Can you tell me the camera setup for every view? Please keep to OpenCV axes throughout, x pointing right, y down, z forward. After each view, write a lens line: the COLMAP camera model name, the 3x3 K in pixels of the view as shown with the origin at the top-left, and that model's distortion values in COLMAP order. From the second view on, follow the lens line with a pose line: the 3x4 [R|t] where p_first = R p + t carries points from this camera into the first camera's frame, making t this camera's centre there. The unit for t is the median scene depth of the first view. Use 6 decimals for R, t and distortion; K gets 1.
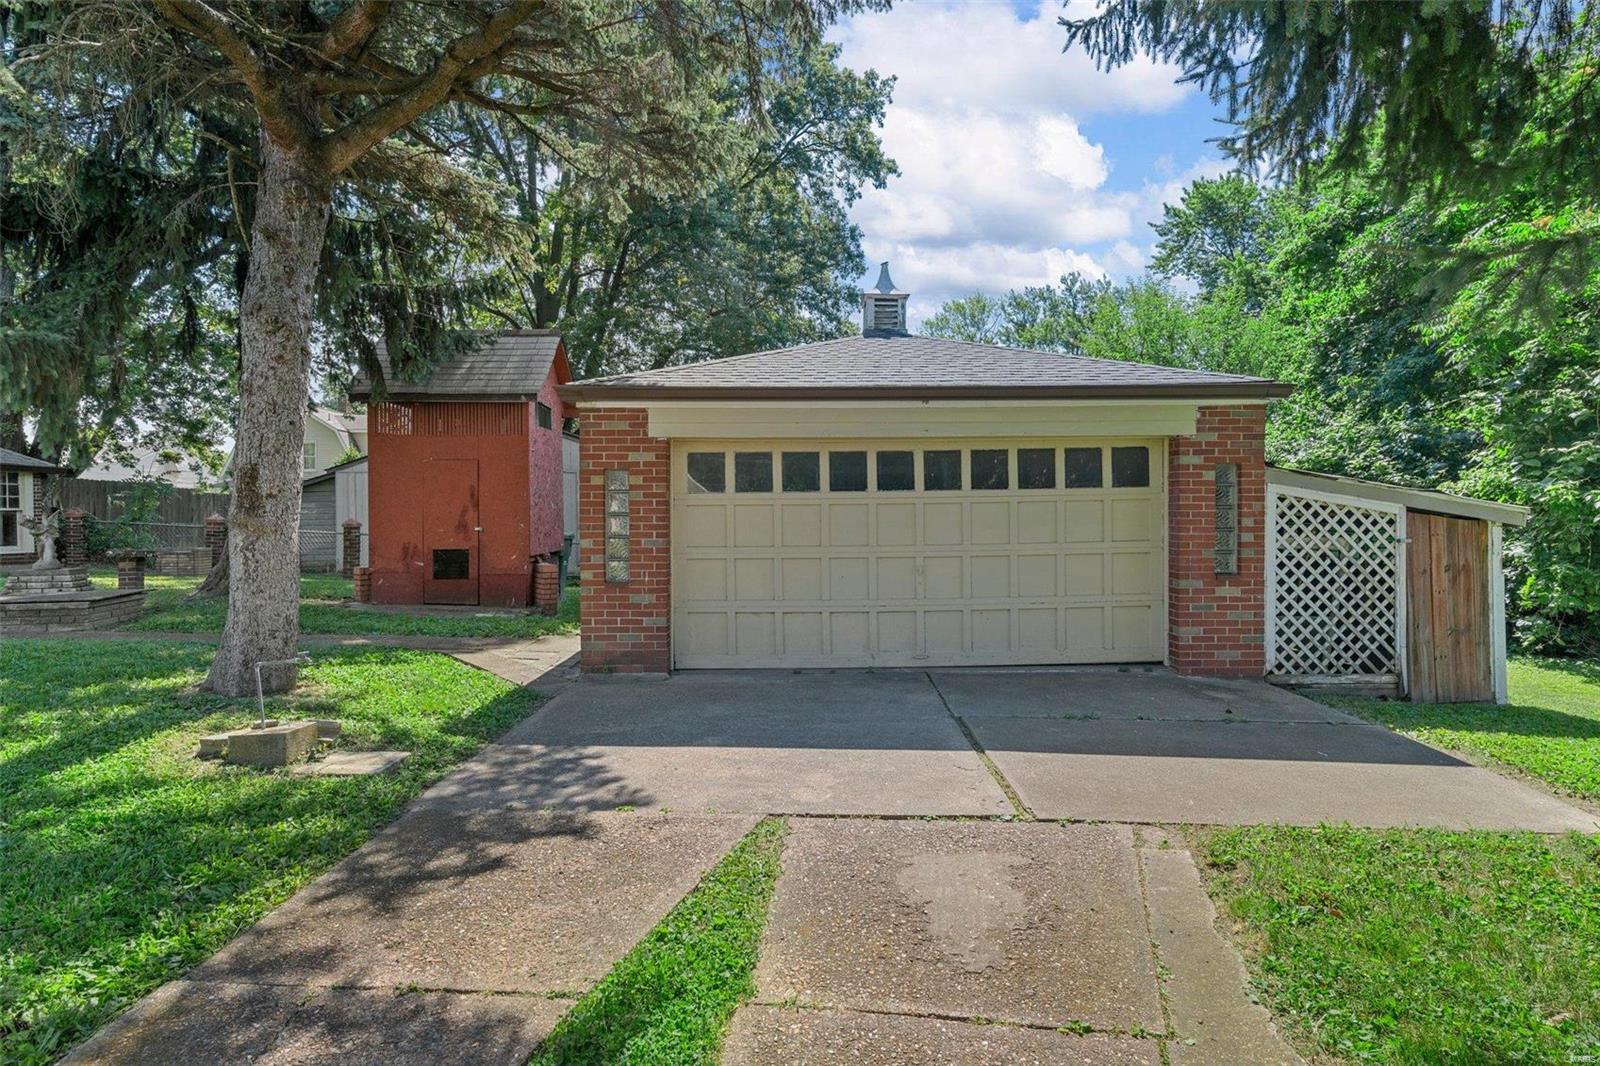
lens RADIAL K [[748.2, 0, 806.6], [0, 748.2, 515.9], [0, 0, 1]] dist [-0.001768, -0.000187]
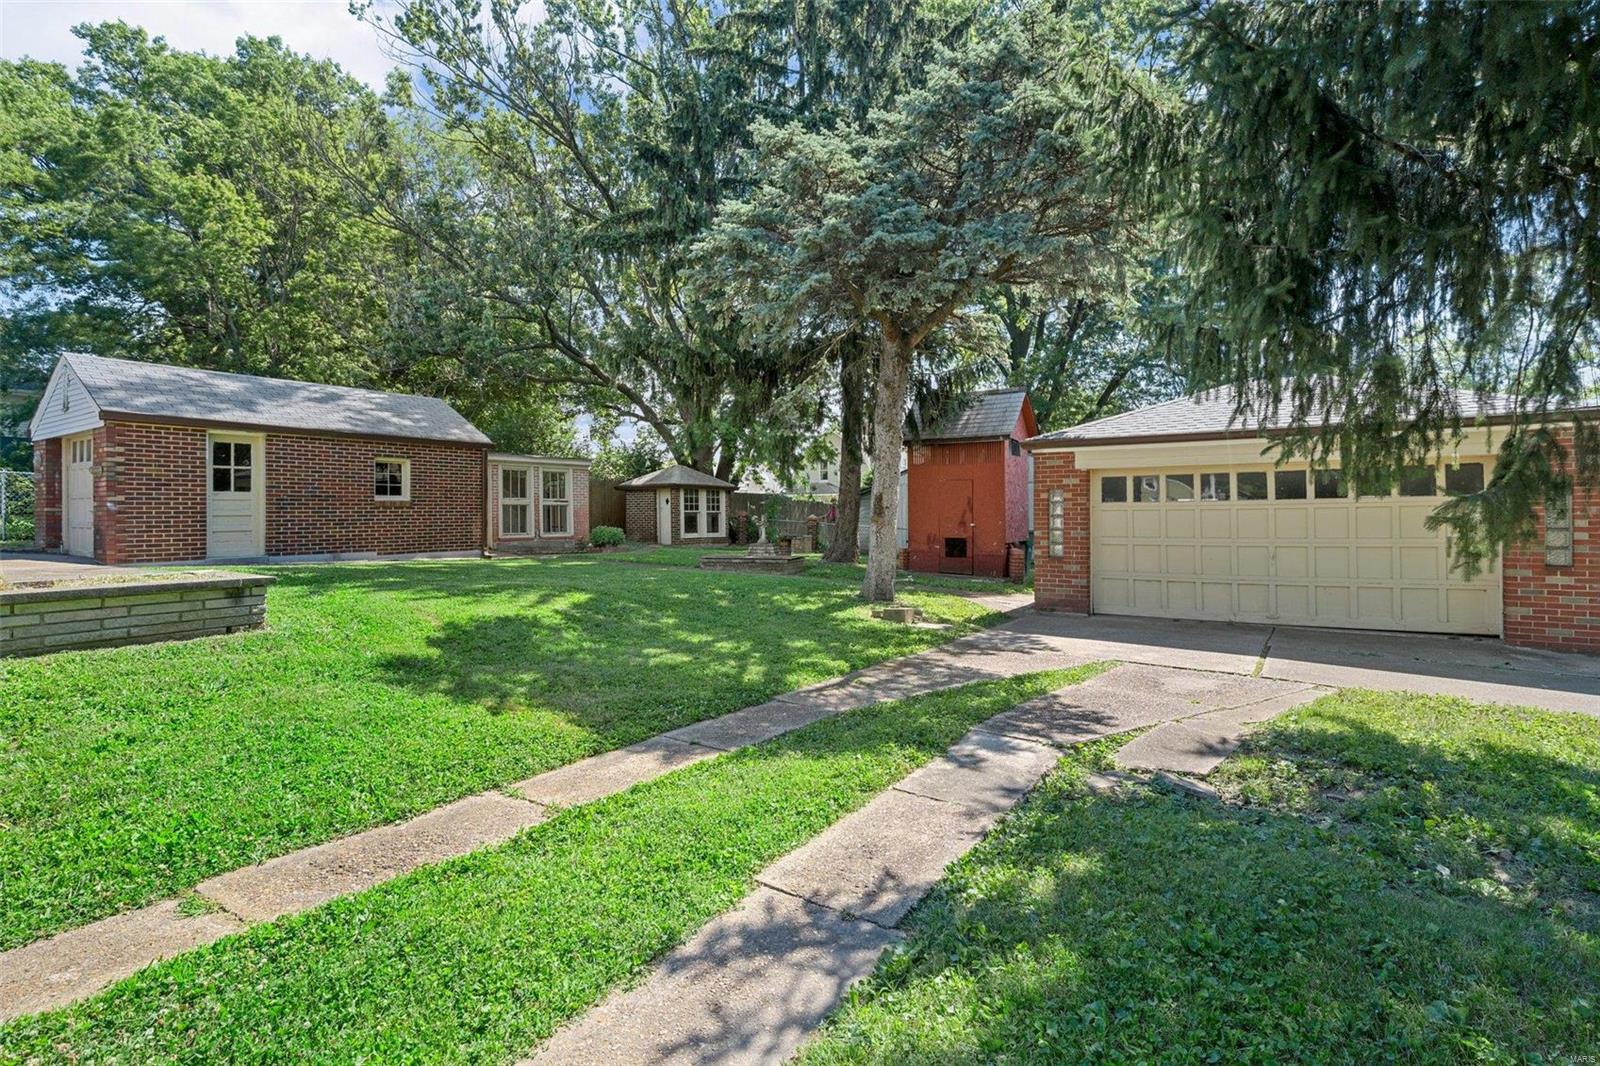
lens RADIAL K [[748.2, 0, 806.6], [0, 748.2, 515.9], [0, 0, 1]] dist [-0.001768, -0.000187]
pose [[0.816914, 0.001644, -0.576757, 0.248619], [-0.000719, 0.999998, 0.001832, -0.004909], [0.576759, -0.001082, 0.816914, -0.667259]]
